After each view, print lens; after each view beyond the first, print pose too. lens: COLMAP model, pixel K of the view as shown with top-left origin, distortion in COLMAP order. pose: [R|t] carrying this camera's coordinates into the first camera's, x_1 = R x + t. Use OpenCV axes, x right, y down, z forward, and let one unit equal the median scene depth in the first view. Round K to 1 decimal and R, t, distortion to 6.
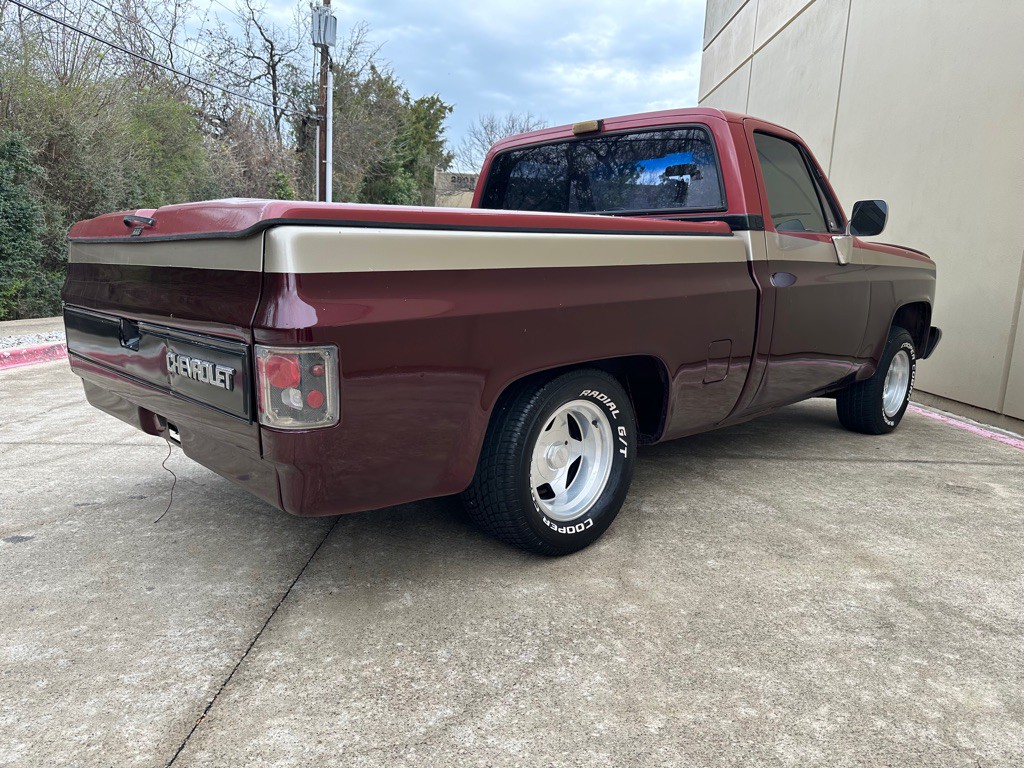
lens RADIAL K [[718.8, 0, 483.7], [0, 718.8, 364.3], [0, 0, 1]] dist [0.079782, -0.122010]
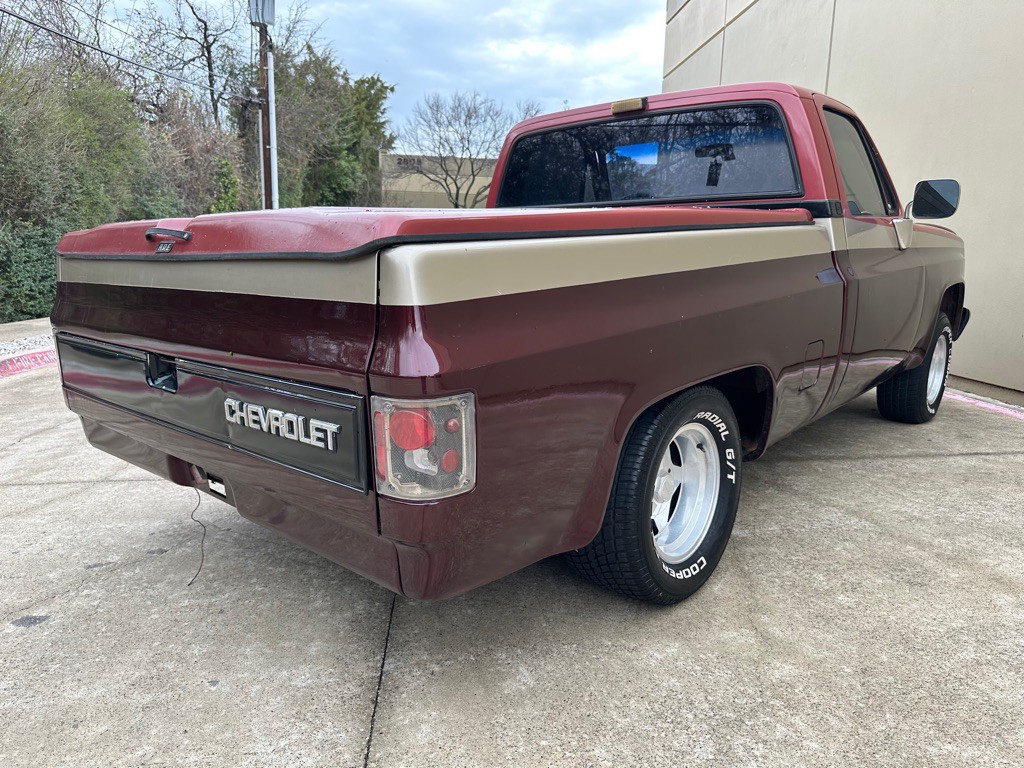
lens RADIAL K [[729.9, 0, 476.9], [0, 729.9, 364.5], [0, 0, 1]] dist [0.016445, -0.004787]
pose [[0.997072, -0.043457, 0.062918, -0.126463], [0.041979, 0.998815, 0.024636, -0.038495], [-0.063914, -0.021923, 0.997715, 0.101760]]
